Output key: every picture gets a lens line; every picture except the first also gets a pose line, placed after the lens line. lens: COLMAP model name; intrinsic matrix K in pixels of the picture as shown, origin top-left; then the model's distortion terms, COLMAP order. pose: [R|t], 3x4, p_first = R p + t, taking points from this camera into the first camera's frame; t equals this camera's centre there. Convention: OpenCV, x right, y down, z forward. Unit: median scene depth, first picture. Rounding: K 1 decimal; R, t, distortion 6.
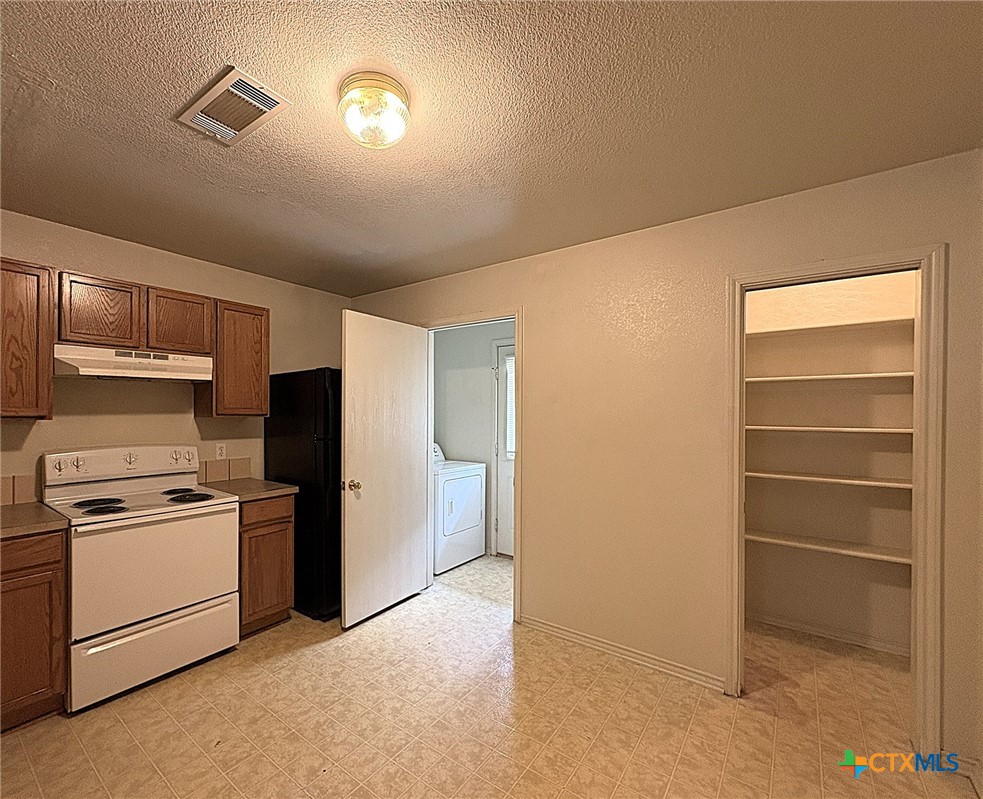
lens RADIAL K [[439.0, 0, 494.0], [0, 439.0, 407.8], [0, 0, 1]] dist [0.002090, 0.000122]
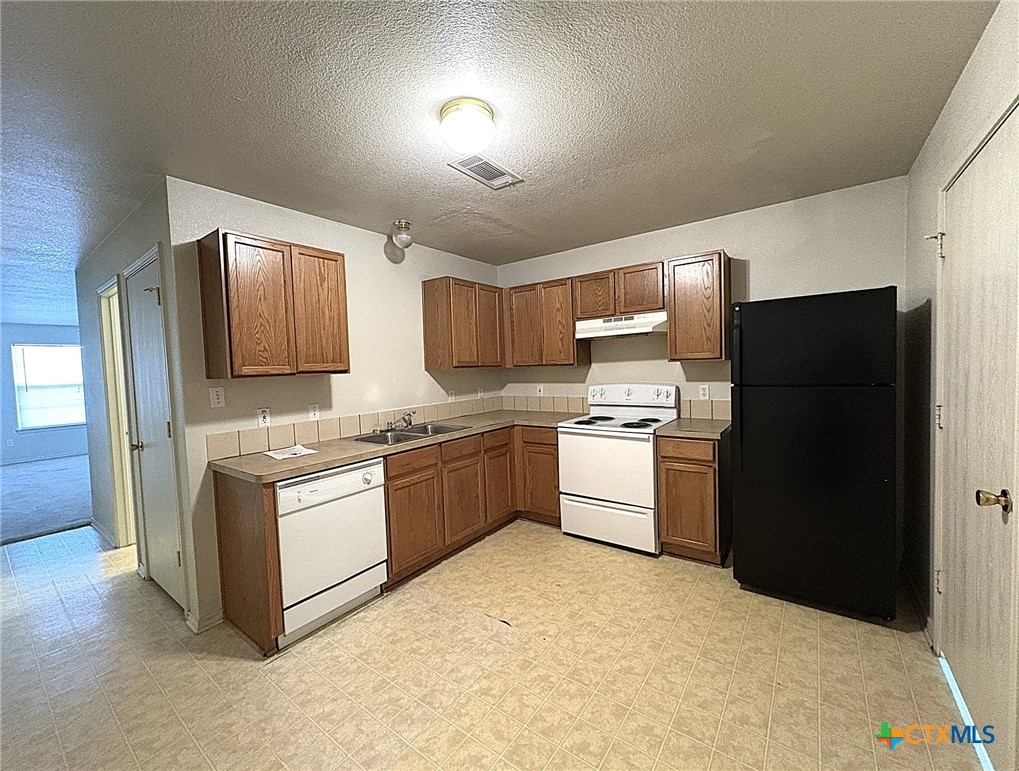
lens RADIAL K [[407.6, 0, 513.0], [0, 407.6, 384.0], [0, 0, 1]] dist [-0.000321, 0.000114]
pose [[-0.020270, 0.039664, -0.999007, 0.516007], [0.044005, 0.998280, 0.038742, 0.021731], [0.998826, -0.043176, -0.021980, 0.674510]]
